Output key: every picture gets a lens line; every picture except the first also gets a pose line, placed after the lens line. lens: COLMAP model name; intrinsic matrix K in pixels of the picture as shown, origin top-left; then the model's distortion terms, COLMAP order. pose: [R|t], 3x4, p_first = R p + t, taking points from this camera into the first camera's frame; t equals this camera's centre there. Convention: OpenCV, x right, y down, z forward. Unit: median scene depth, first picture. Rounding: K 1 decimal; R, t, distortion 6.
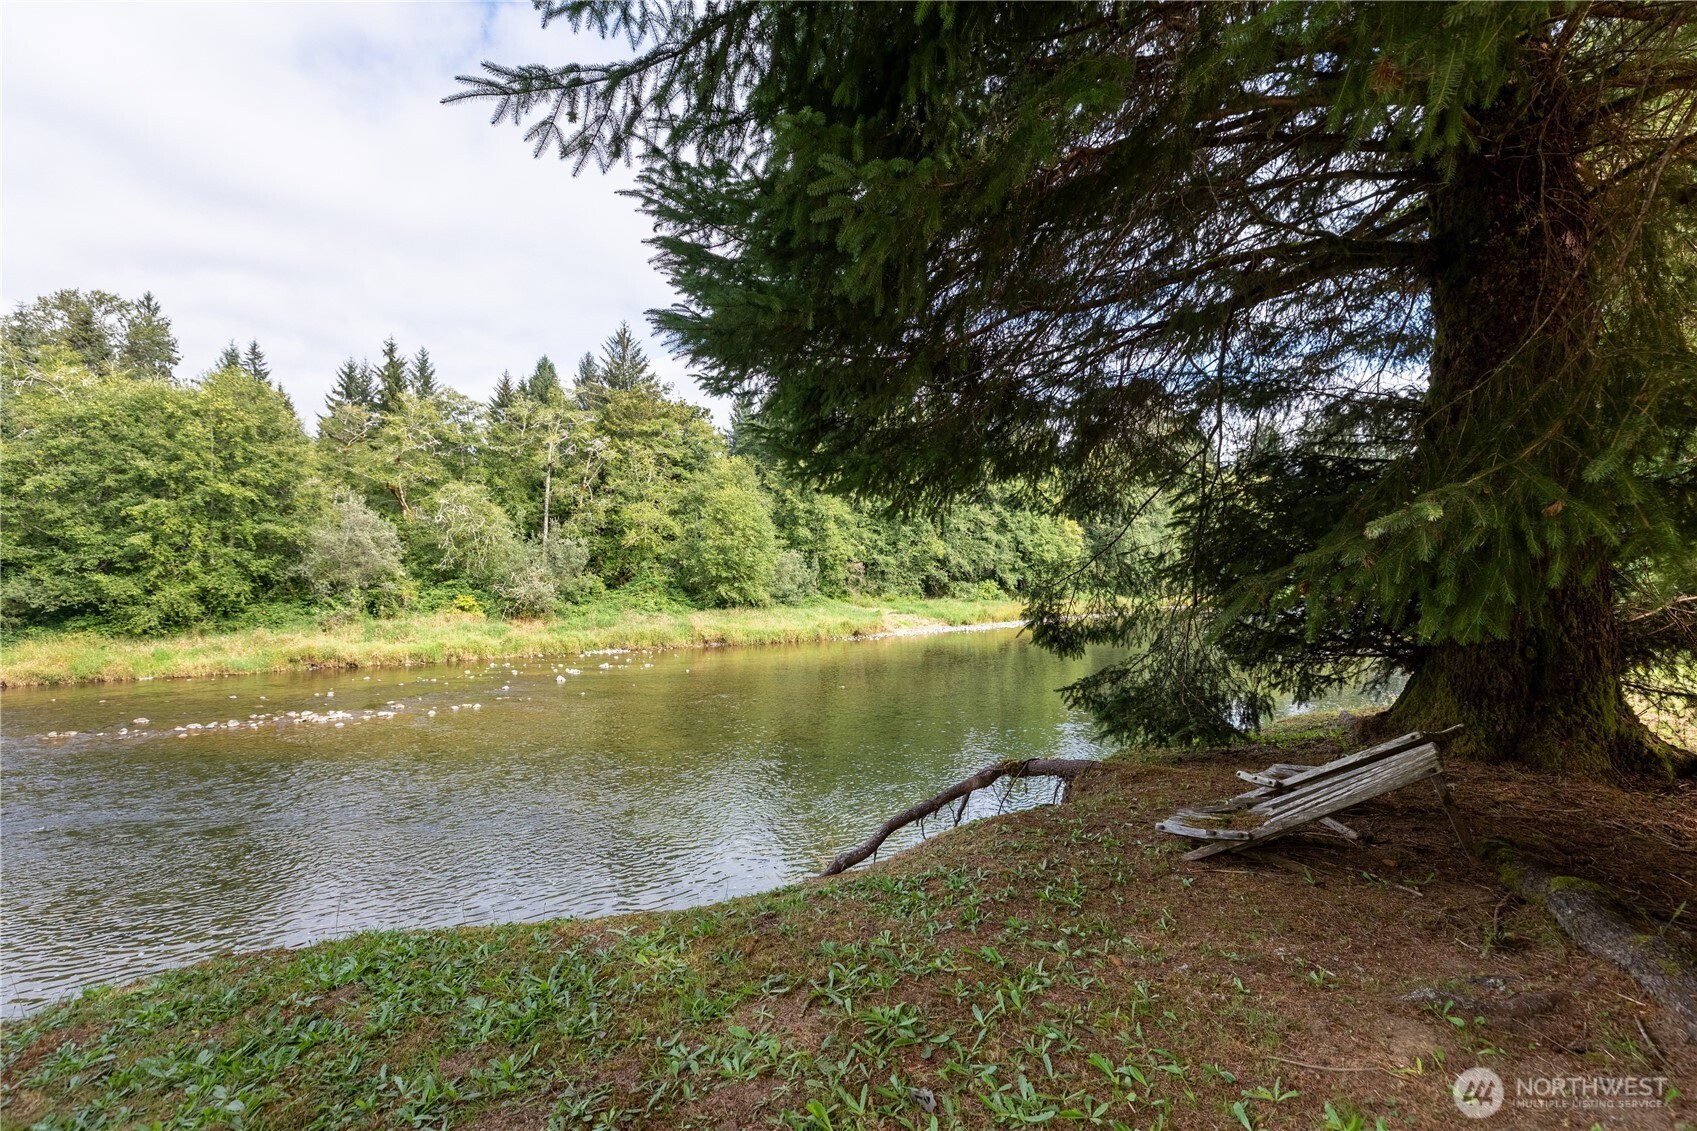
lens RADIAL K [[765.3, 0, 848.5], [0, 765.3, 565.5], [0, 0, 1]] dist [0.000303, -0.000006]
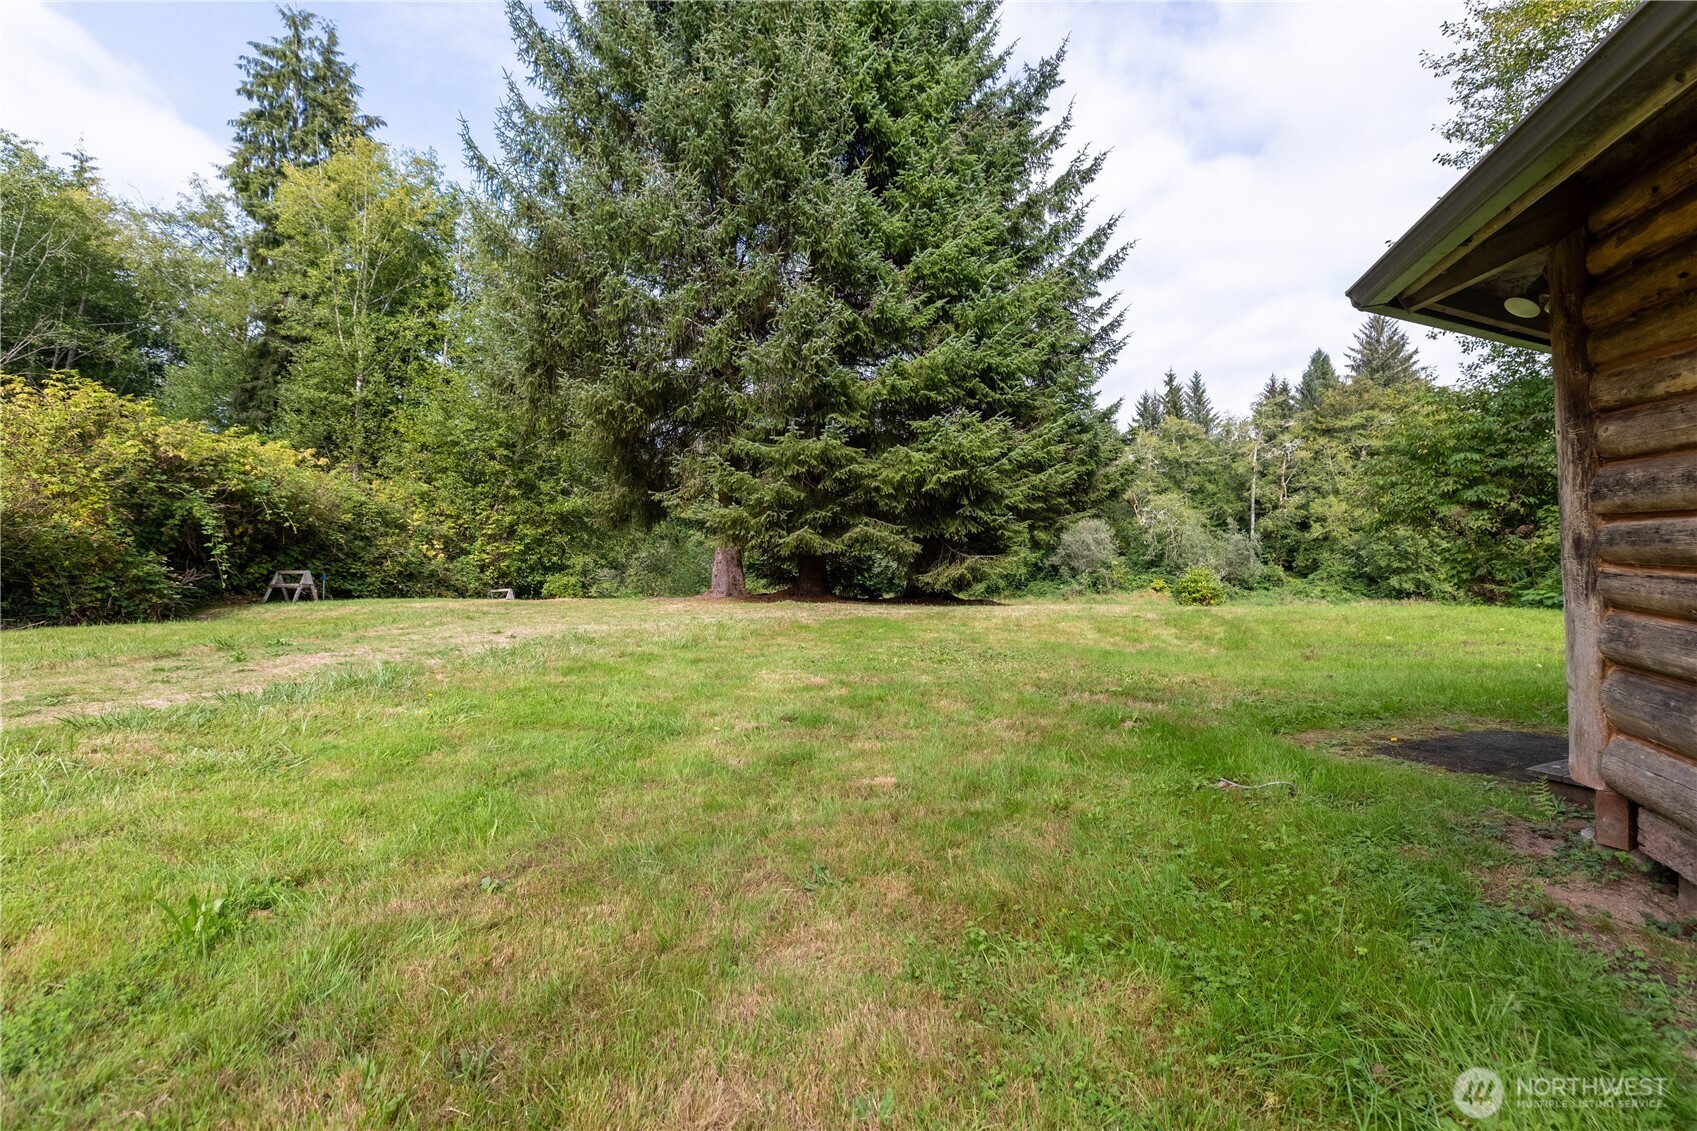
lens RADIAL K [[765.3, 0, 848.5], [0, 765.3, 565.5], [0, 0, 1]] dist [0.000303, -0.000006]
pose [[0.524123, 0.007227, -0.851612, 0.314333], [0.003575, 0.999937, 0.010686, -0.001030], [0.851635, -0.008646, 0.524064, -0.138637]]
